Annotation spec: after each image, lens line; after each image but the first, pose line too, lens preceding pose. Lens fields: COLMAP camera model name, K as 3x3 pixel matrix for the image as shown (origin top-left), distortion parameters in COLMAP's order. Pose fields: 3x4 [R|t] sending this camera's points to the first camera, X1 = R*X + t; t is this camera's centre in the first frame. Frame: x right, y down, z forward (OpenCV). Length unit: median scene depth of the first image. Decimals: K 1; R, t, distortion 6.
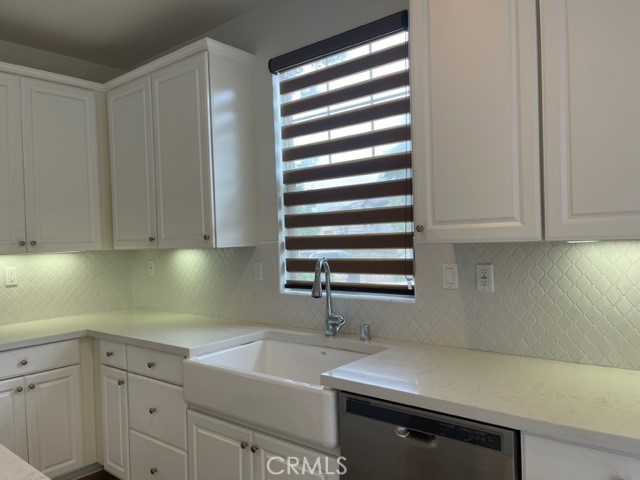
lens RADIAL K [[477.8, 0, 323.1], [0, 477.8, 249.6], [0, 0, 1]] dist [0.004397, -0.002866]
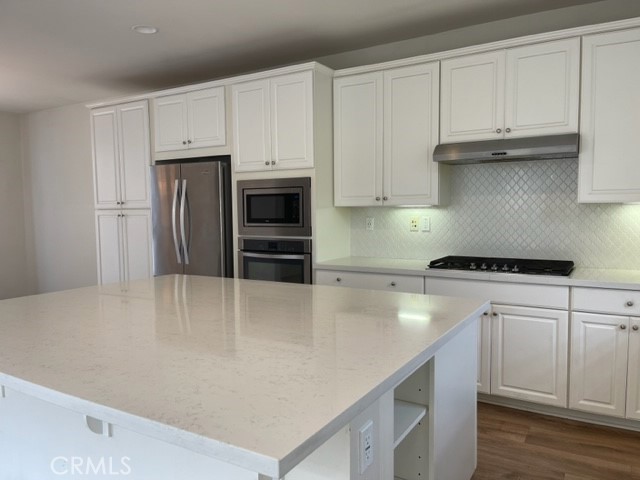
lens RADIAL K [[497.5, 0, 335.3], [0, 497.5, 248.3], [0, 0, 1]] dist [0.040752, -0.002425]
pose [[0.119756, 0.108204, -0.986889, 0.387211], [-0.013829, 0.994128, 0.107319, 0.000992], [0.992707, 0.000796, 0.120549, 0.207144]]
